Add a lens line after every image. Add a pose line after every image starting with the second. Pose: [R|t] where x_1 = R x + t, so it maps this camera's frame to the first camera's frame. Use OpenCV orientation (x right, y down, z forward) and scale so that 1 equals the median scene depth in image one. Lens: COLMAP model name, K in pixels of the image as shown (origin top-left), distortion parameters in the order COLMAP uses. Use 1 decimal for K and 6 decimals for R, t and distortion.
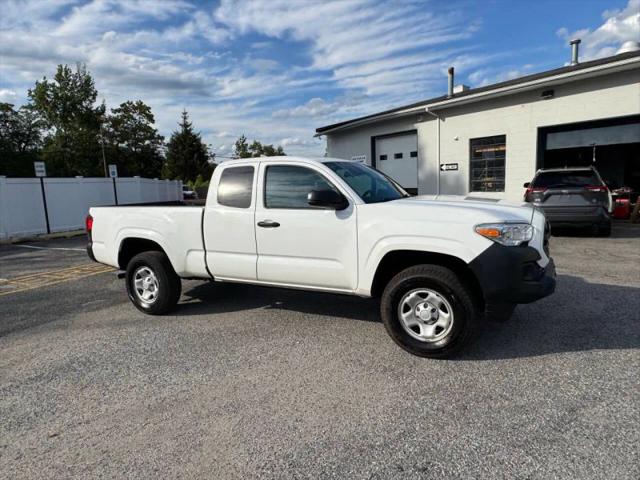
lens RADIAL K [[410.2, 0, 317.9], [0, 410.2, 237.6], [0, 0, 1]] dist [-0.002327, 0.002566]
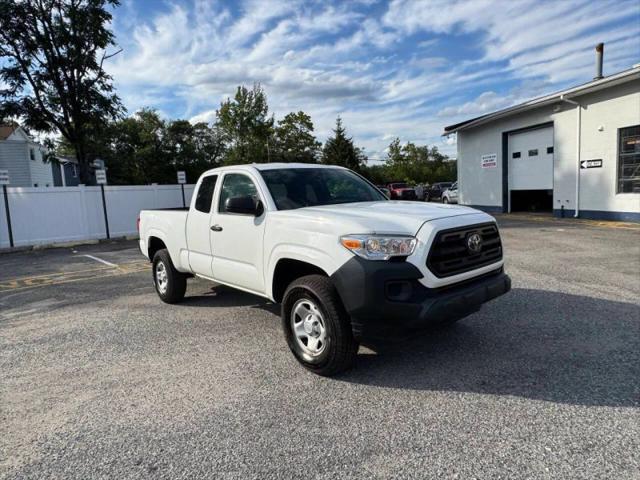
lens RADIAL K [[410.2, 0, 317.9], [0, 410.2, 237.6], [0, 0, 1]] dist [-0.002327, 0.002566]
pose [[0.924837, 0.034675, -0.378780, 0.092205], [-0.036272, 0.999338, 0.002921, -0.003570], [0.378631, 0.011038, 0.925482, 0.016880]]
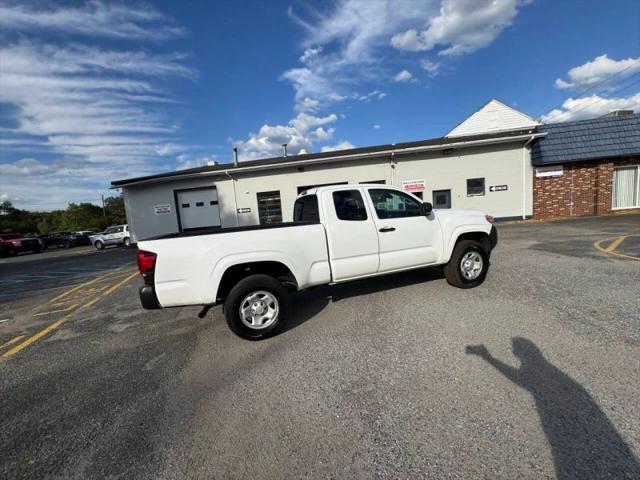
lens RADIAL K [[260.1, 0, 319.1], [0, 260.1, 240.0], [0, 0, 1]] dist [-0.002574, -0.000195]
pose [[0.675823, -0.099642, 0.730297, -0.160498], [0.156747, 0.987585, -0.010309, -0.004274], [-0.720204, 0.121439, 0.683051, 0.096044]]
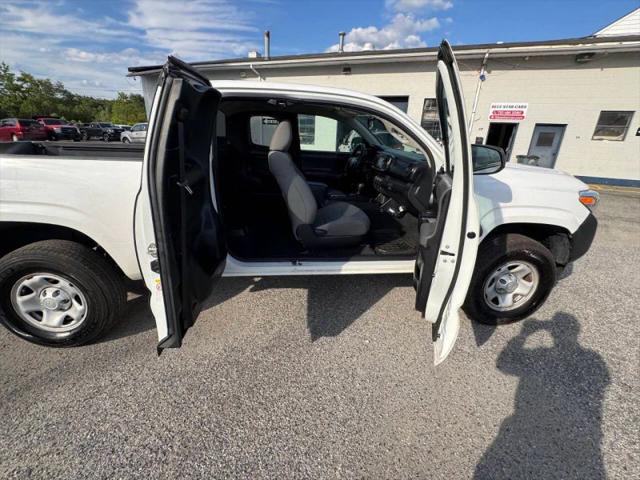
lens RADIAL K [[289.6, 0, 318.1], [0, 289.6, 240.2], [0, 0, 1]] dist [-0.000255, -0.000093]
pose [[0.824300, -0.135429, 0.549716, -0.067278], [0.011090, 0.974644, 0.223486, -0.010799], [-0.566044, -0.178124, 0.804901, 0.105048]]
